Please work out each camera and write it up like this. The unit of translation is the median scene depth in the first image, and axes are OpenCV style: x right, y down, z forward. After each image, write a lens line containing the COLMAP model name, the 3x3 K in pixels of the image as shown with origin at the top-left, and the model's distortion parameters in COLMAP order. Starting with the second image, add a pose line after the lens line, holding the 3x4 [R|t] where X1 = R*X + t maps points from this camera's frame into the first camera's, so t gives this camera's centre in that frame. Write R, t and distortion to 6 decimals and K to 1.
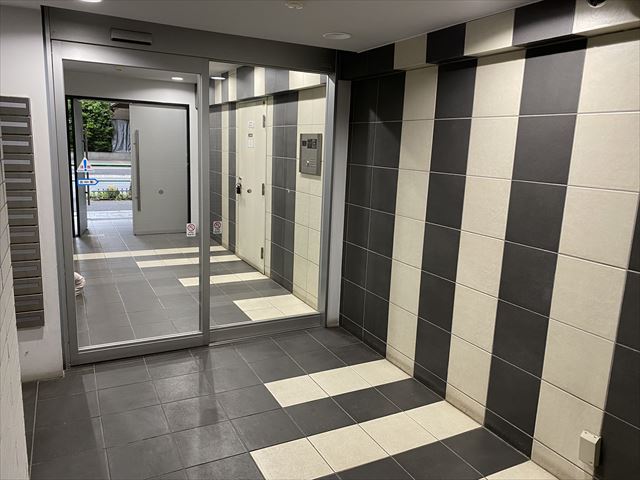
lens RADIAL K [[491.4, 0, 320.0], [0, 491.4, 240.0], [0, 0, 1]] dist [0.046807, -0.043989]
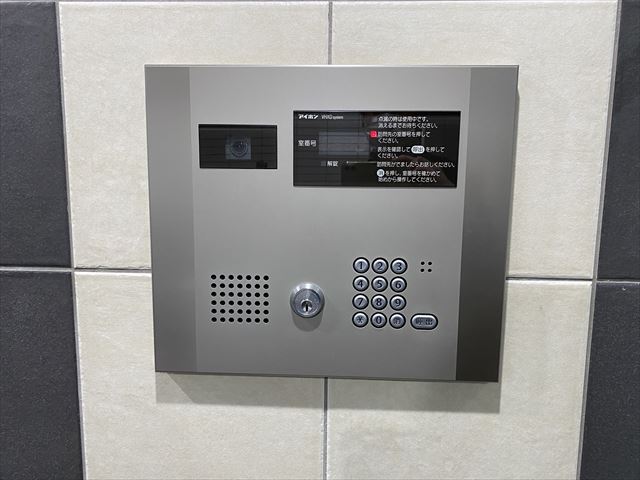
lens RADIAL K [[491.4, 0, 320.0], [0, 491.4, 240.0], [0, 0, 1]] dist [0.046807, -0.043989]
pose [[0.499591, -0.129950, 0.856459, -0.131945], [0.169748, 0.984202, 0.050315, -0.183599], [-0.849467, 0.120245, 0.513757, 0.959648]]
